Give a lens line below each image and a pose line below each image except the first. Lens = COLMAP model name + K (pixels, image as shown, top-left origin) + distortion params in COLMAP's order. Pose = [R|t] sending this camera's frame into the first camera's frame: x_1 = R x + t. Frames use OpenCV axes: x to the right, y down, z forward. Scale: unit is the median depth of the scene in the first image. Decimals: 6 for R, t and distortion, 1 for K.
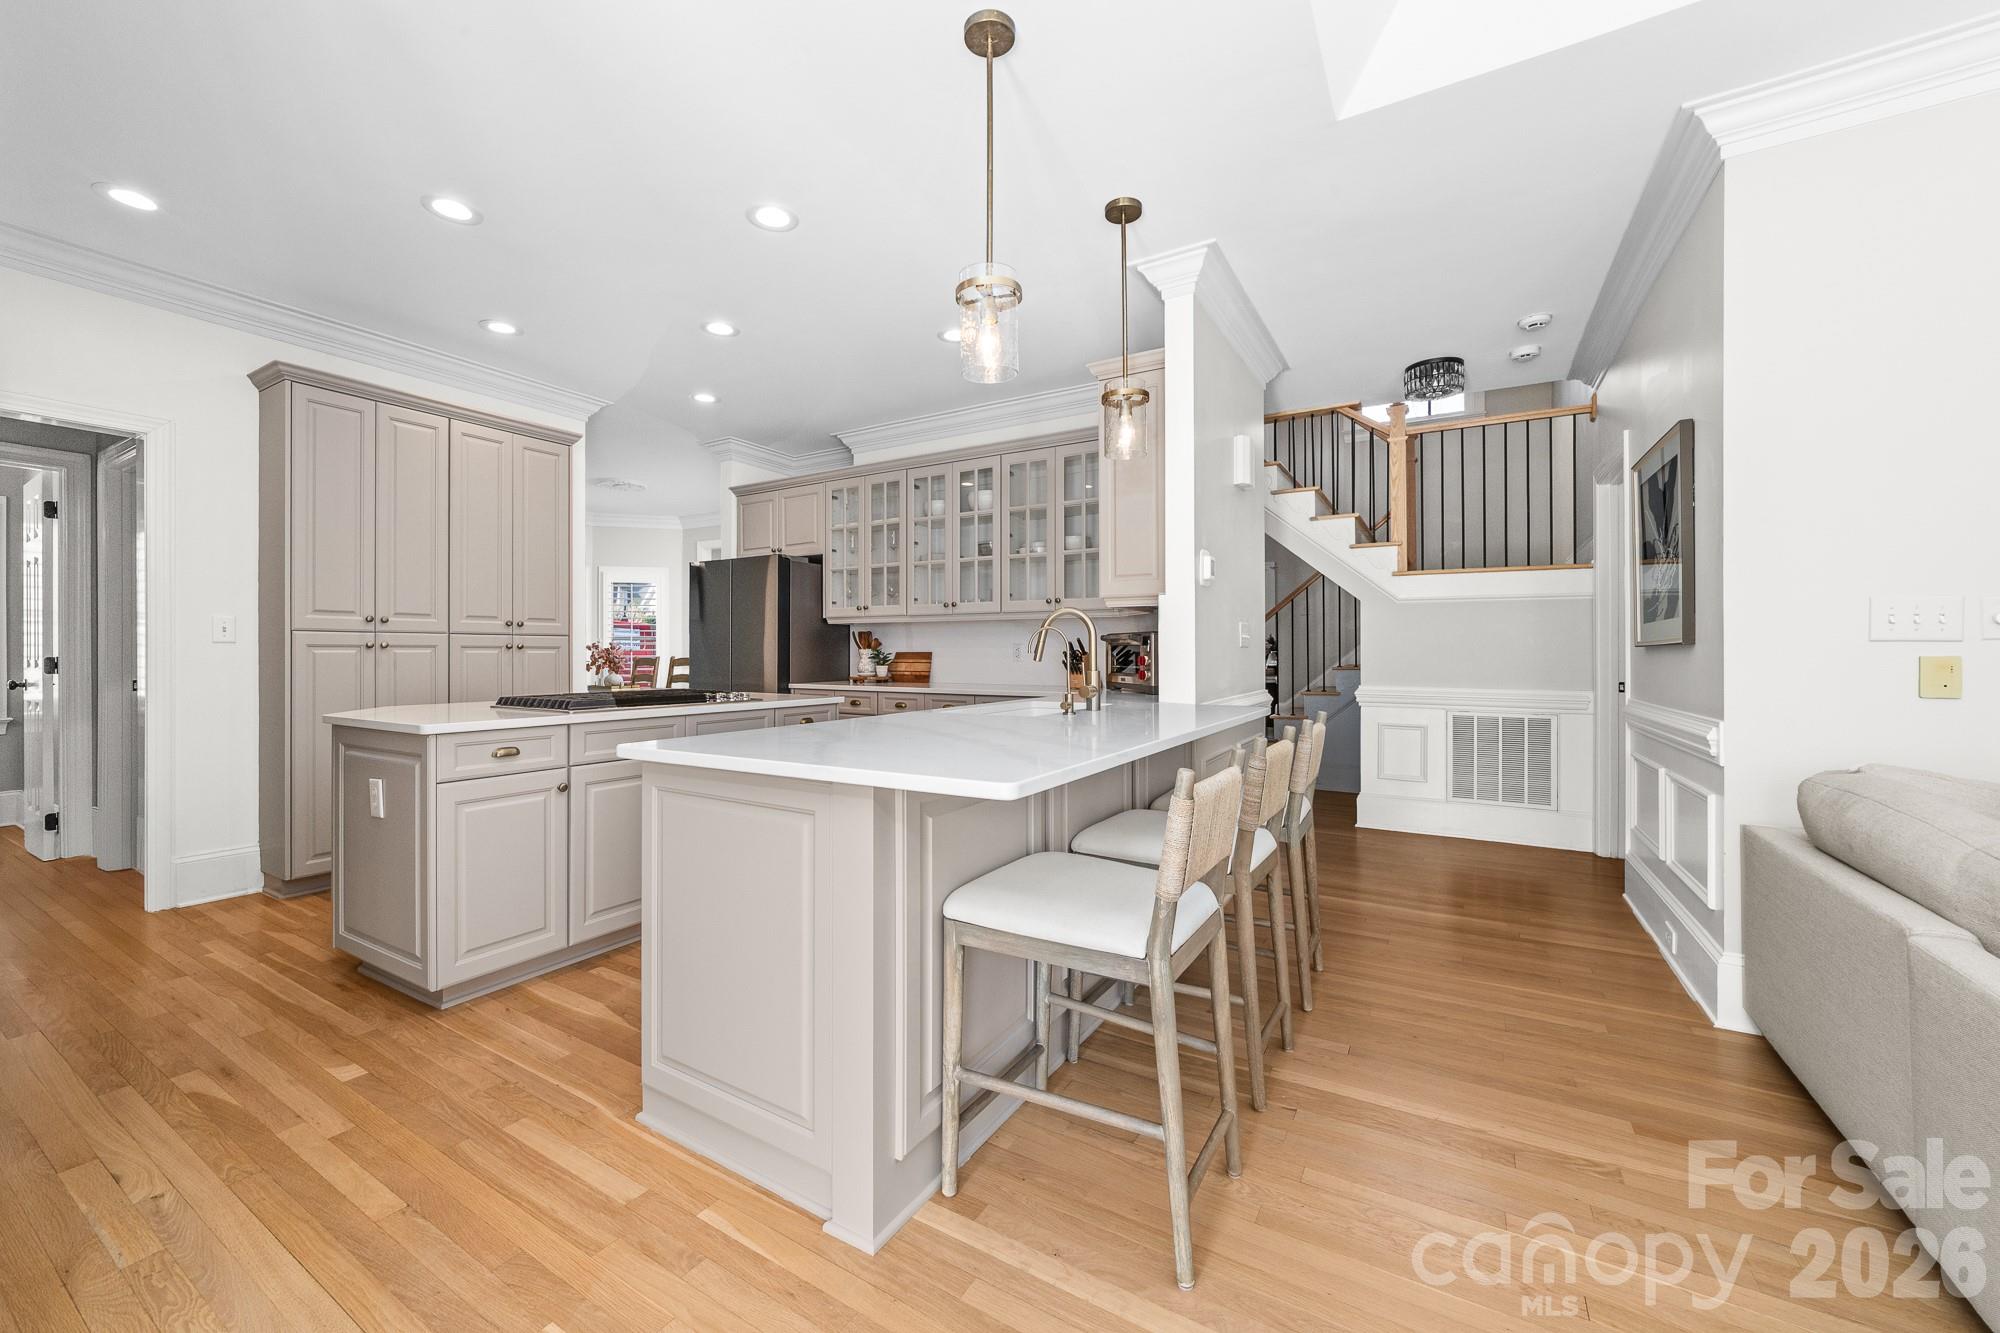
lens RADIAL K [[787.5, 0, 994.8], [0, 787.5, 652.2], [0, 0, 1]] dist [-0.003781, 0.004257]
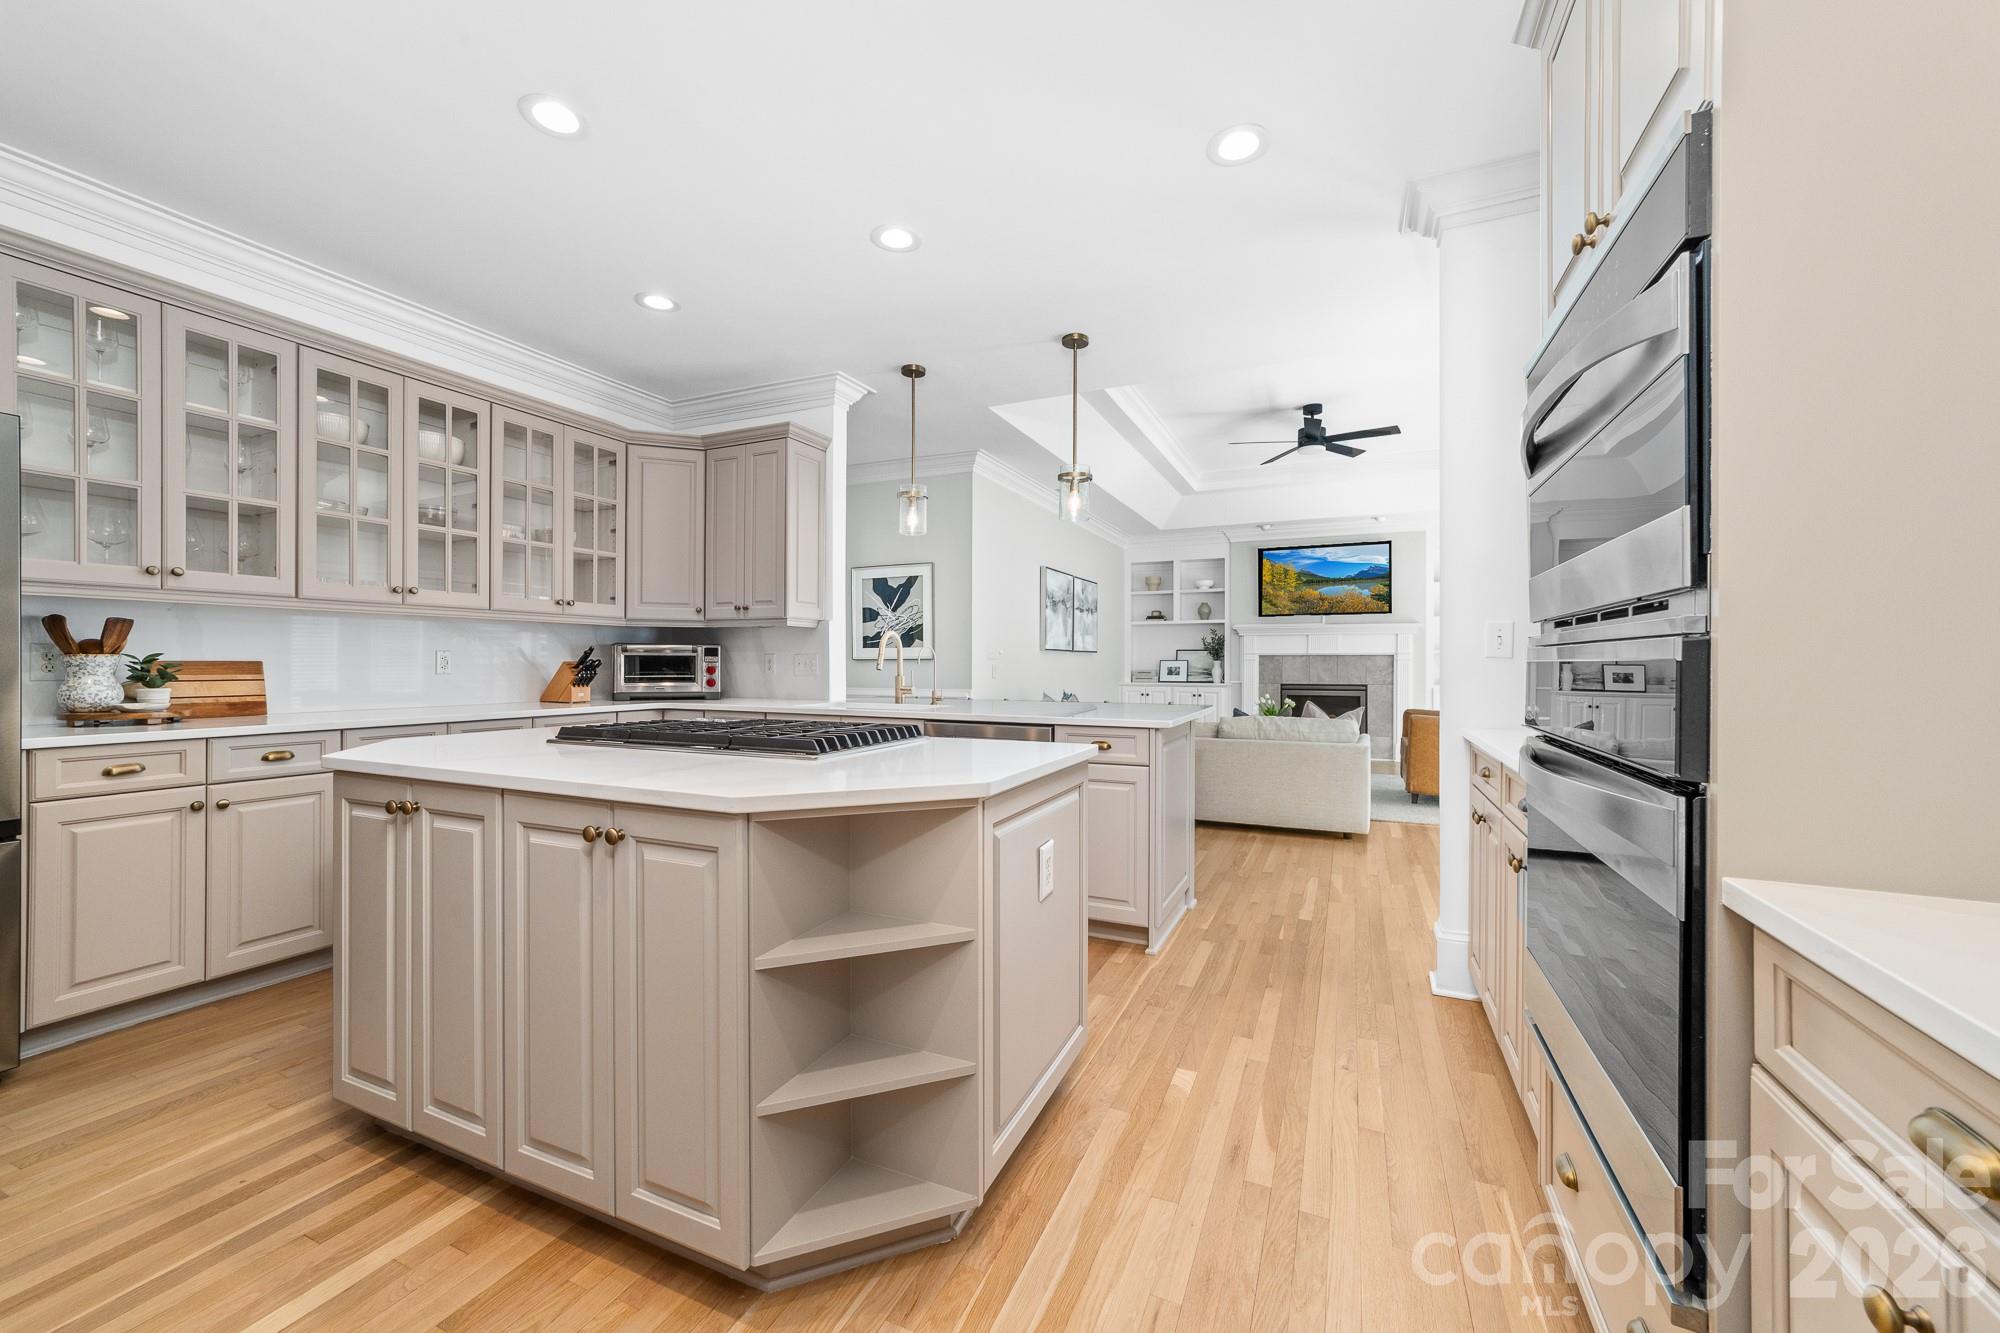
lens RADIAL K [[787.5, 0, 986.0], [0, 787.5, 659.9], [0, 0, 1]] dist [-0.003781, 0.004257]
pose [[-0.122576, -0.000856, 0.992459, -0.973377], [-0.002846, 0.999996, 0.000511, -0.004146], [-0.992455, -0.002762, -0.122578, 0.747199]]
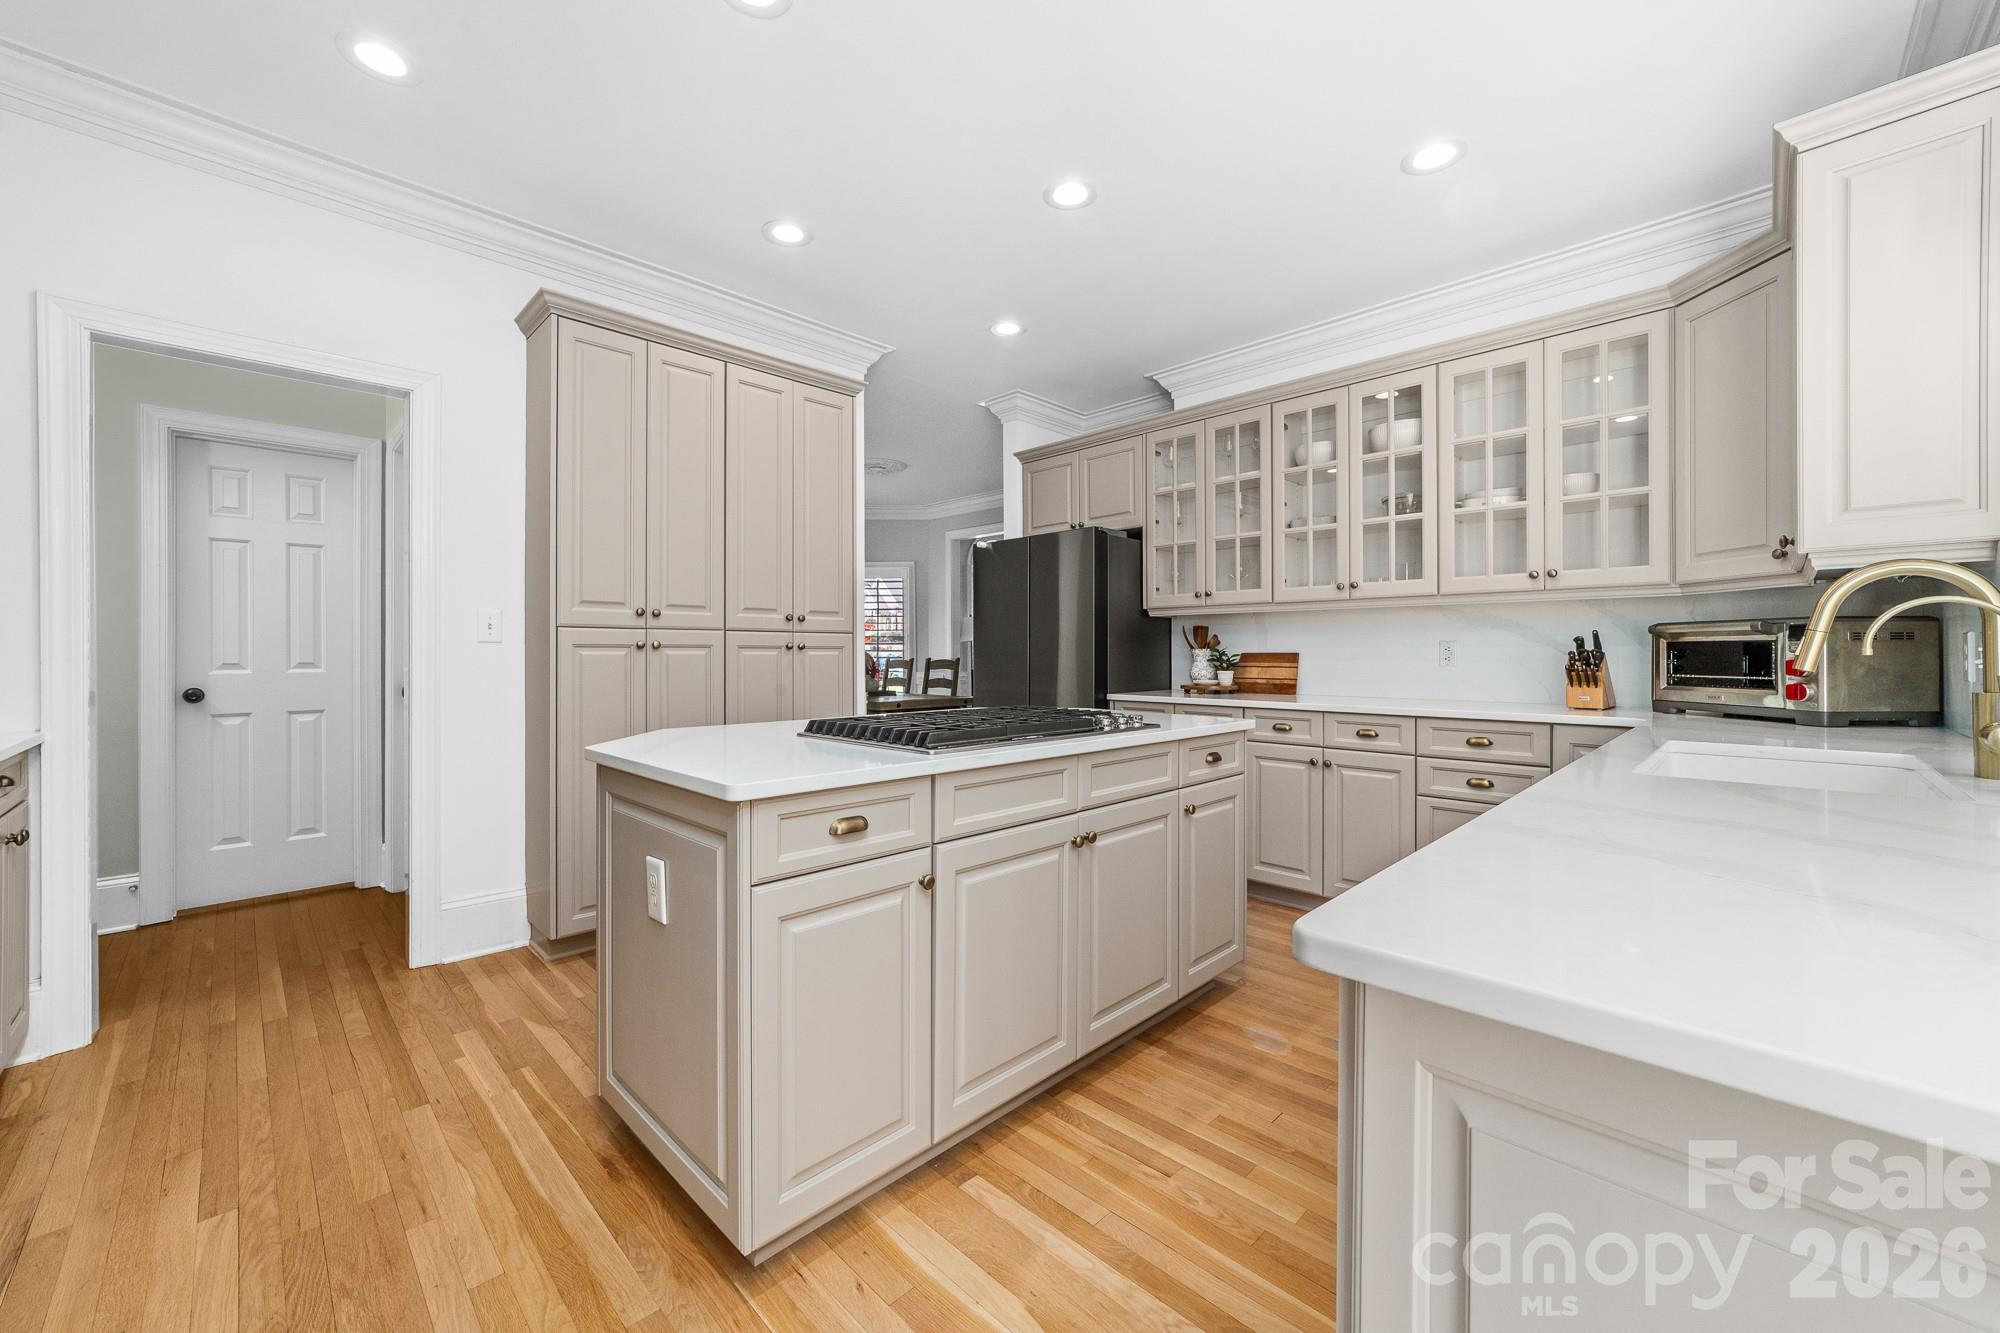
lens RADIAL K [[787.5, 0, 995.8], [0, 787.5, 650.7], [0, 0, 1]] dist [-0.003781, 0.004257]
pose [[0.971556, -0.001748, -0.236802, -0.246598], [0.001168, 0.999996, -0.002591, -0.000828], [0.236805, 0.002240, 0.971555, 0.299515]]
